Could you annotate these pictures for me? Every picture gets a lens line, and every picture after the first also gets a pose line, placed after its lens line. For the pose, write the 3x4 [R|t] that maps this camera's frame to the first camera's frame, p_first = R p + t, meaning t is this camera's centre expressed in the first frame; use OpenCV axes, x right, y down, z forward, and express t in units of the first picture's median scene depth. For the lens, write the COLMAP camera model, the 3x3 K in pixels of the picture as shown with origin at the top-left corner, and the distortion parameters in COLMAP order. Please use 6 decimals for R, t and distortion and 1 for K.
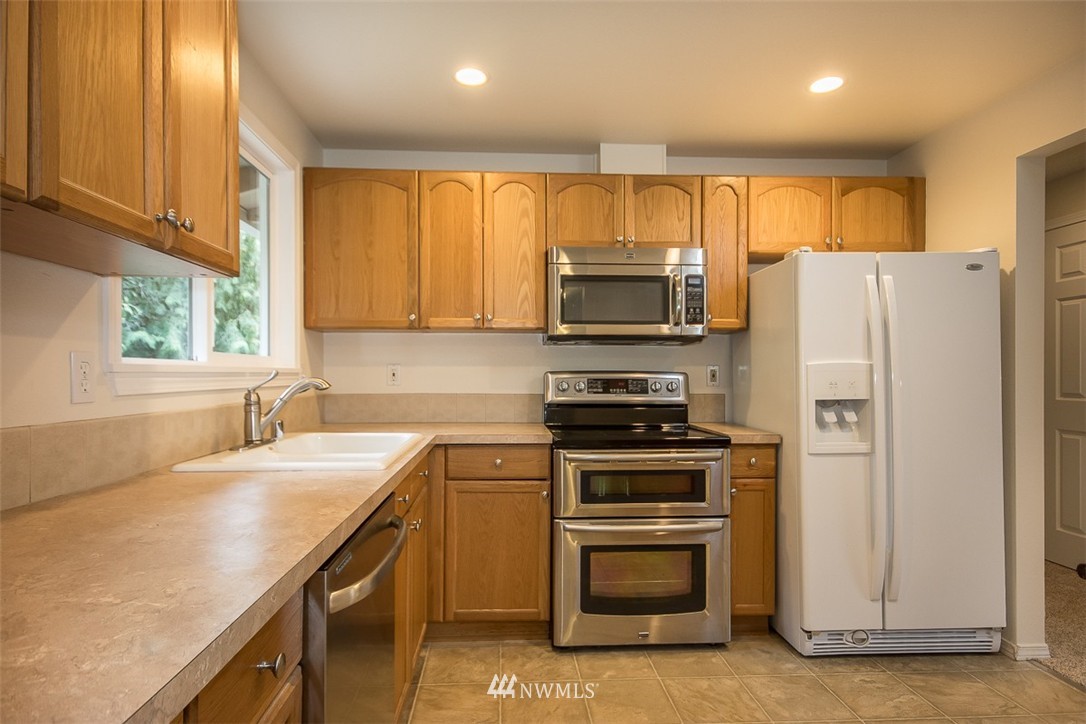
lens RADIAL K [[591.7, 0, 543.0], [0, 591.7, 372.1], [0, 0, 1]] dist [0.019074, 0.000842]
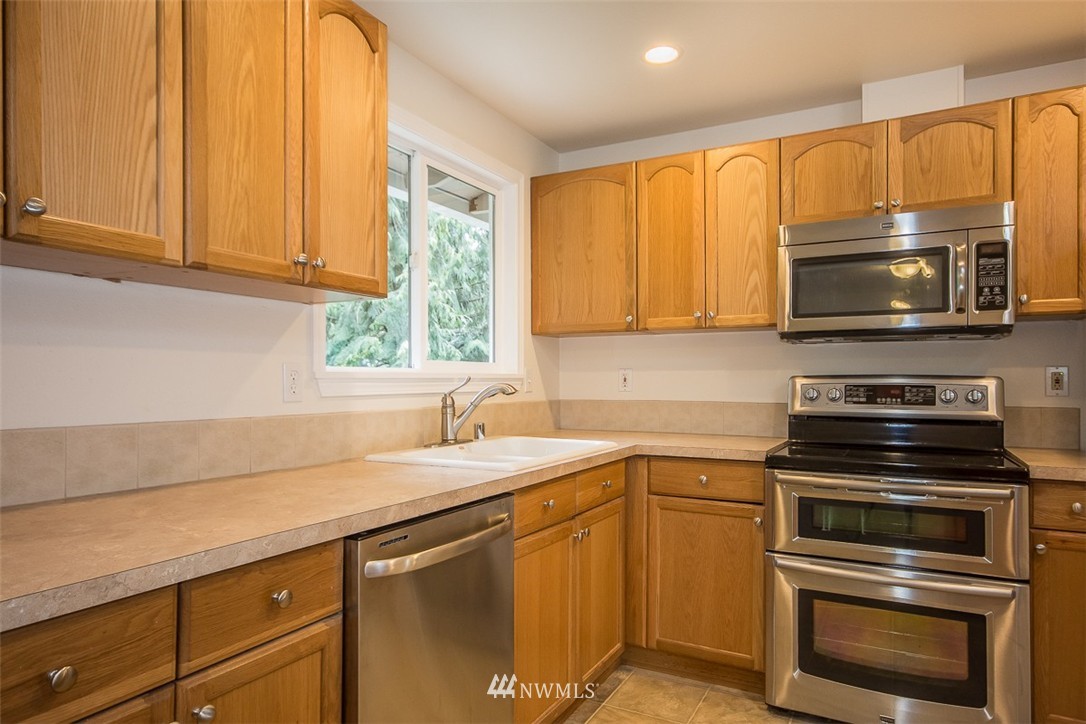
lens RADIAL K [[692.3, 0, 540.3], [0, 692.3, 372.7], [0, 0, 1]] dist [0.030650, 0.007104]
pose [[0.853168, -0.005936, -0.521602, 0.255845], [0.003089, 0.999975, -0.006327, -0.000766], [0.521627, 0.003787, 0.853165, -0.010466]]
